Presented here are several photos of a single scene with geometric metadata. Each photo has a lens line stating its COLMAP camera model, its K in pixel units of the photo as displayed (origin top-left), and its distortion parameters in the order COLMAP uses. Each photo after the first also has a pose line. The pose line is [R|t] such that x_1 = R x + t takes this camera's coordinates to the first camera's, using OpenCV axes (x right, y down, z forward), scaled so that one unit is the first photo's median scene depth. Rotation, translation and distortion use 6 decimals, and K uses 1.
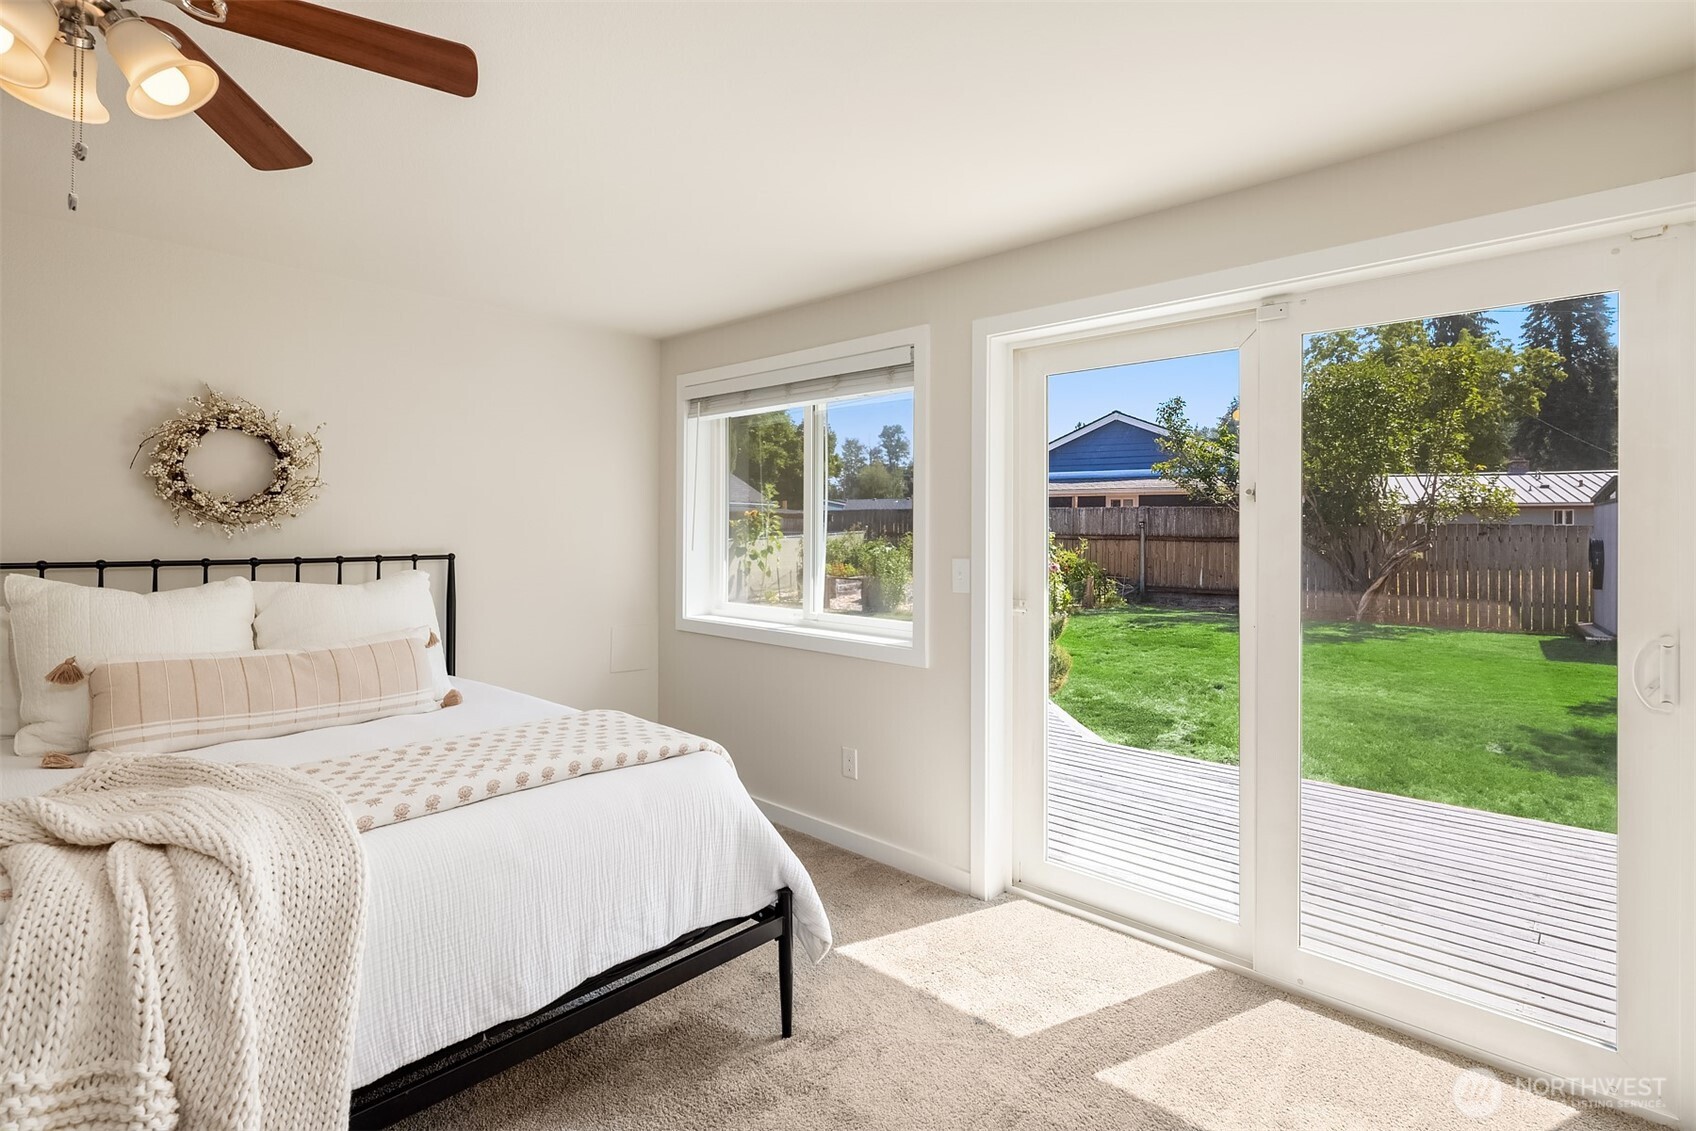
lens RADIAL K [[815.8, 0, 850.0], [0, 815.8, 528.0], [0, 0, 1]] dist [0.003242, 0.000369]
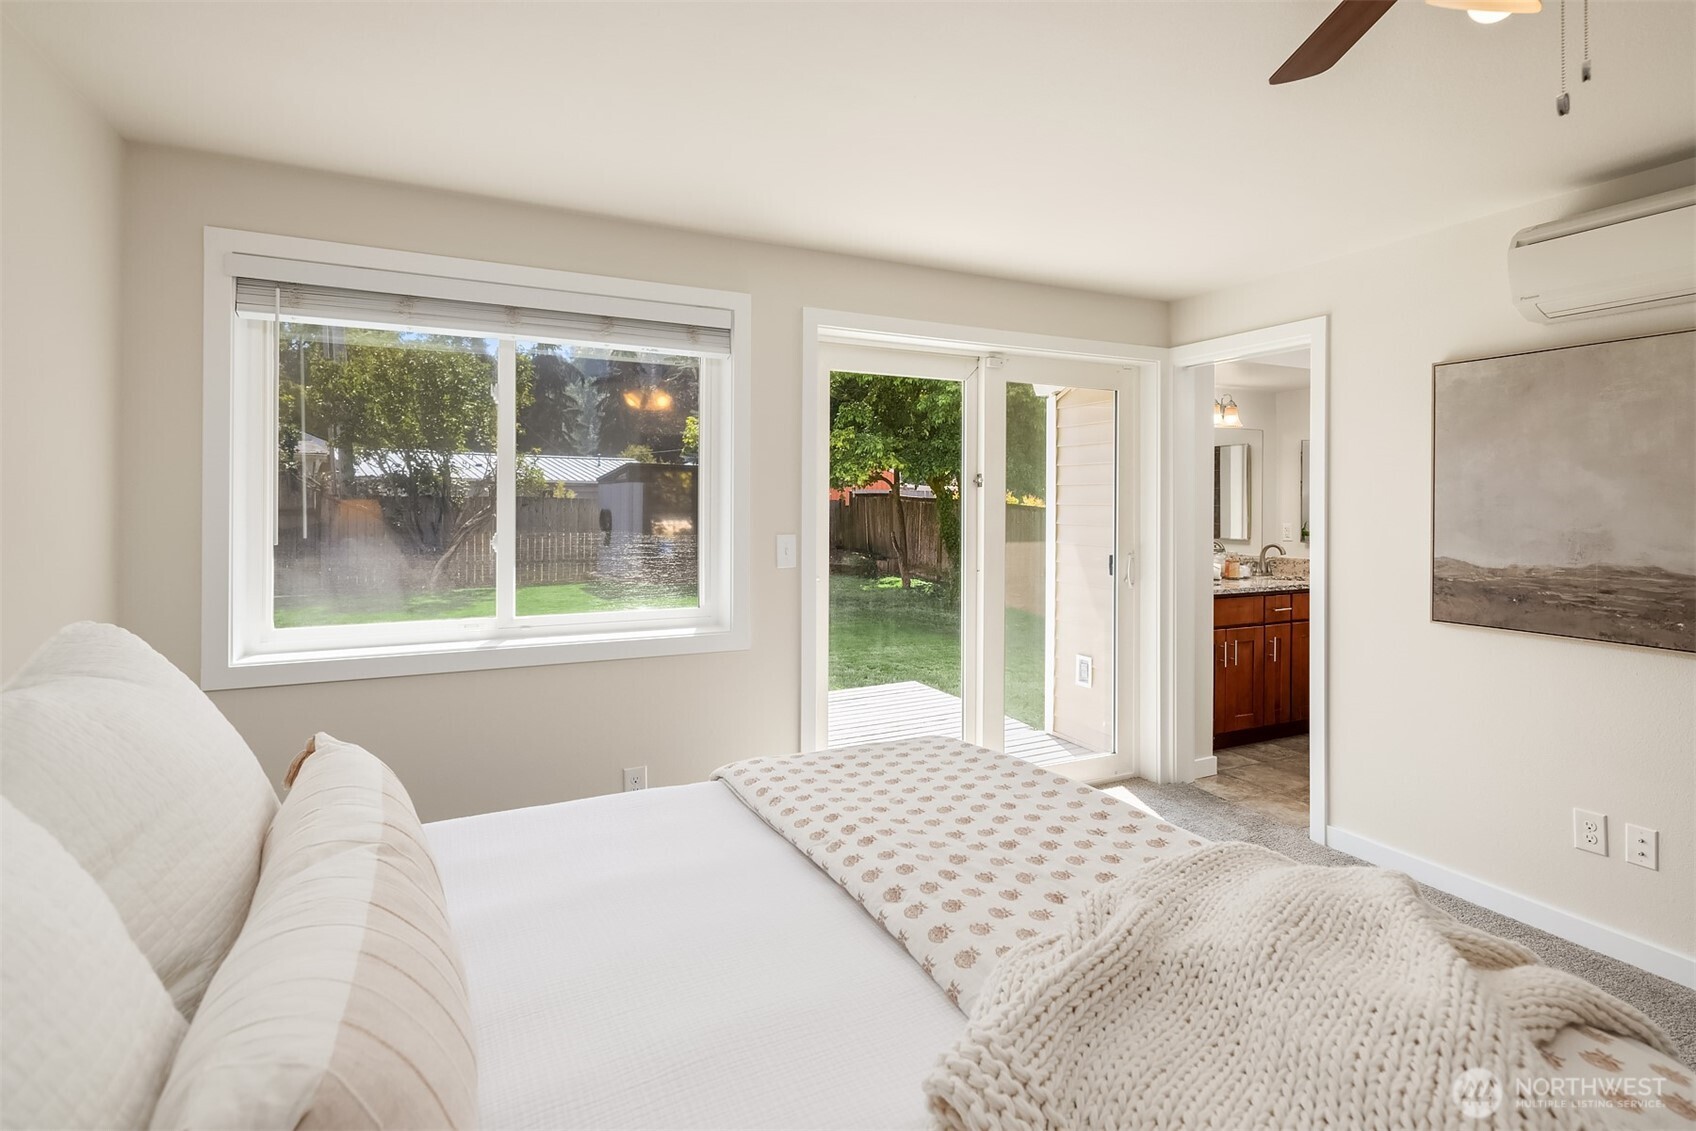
lens RADIAL K [[815.8, 0, 858.0], [0, 815.8, 502.5], [0, 0, 1]] dist [0.003242, 0.000369]
pose [[0.362539, -0.002188, 0.931966, -0.567273], [-0.001575, 0.999994, 0.002961, -0.004349], [-0.931967, -0.002541, 0.362534, 0.392136]]
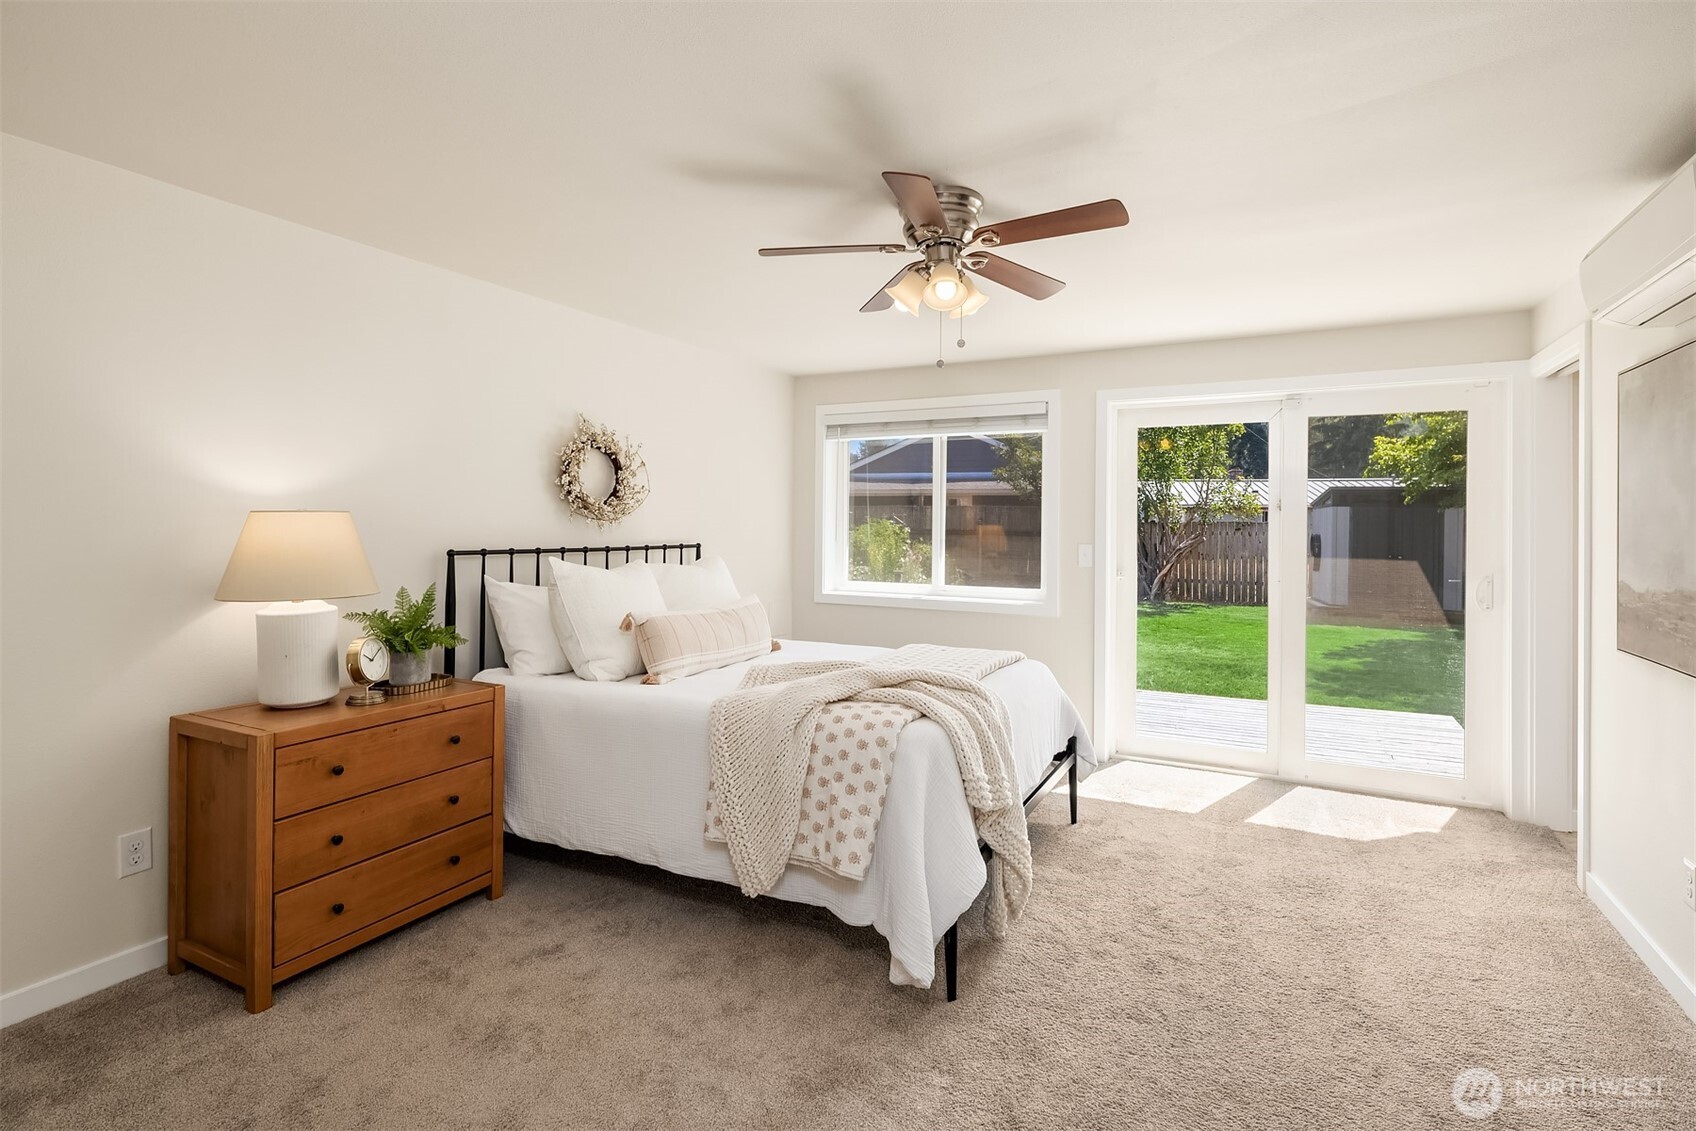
lens RADIAL K [[815.8, 0, 853.5], [0, 815.8, 529.6], [0, 0, 1]] dist [0.003242, 0.000369]
pose [[0.964997, 0.000358, 0.262262, -0.495648], [-0.002275, 0.999973, 0.007003, -0.000569], [-0.262253, -0.007354, 0.964971, -0.264338]]
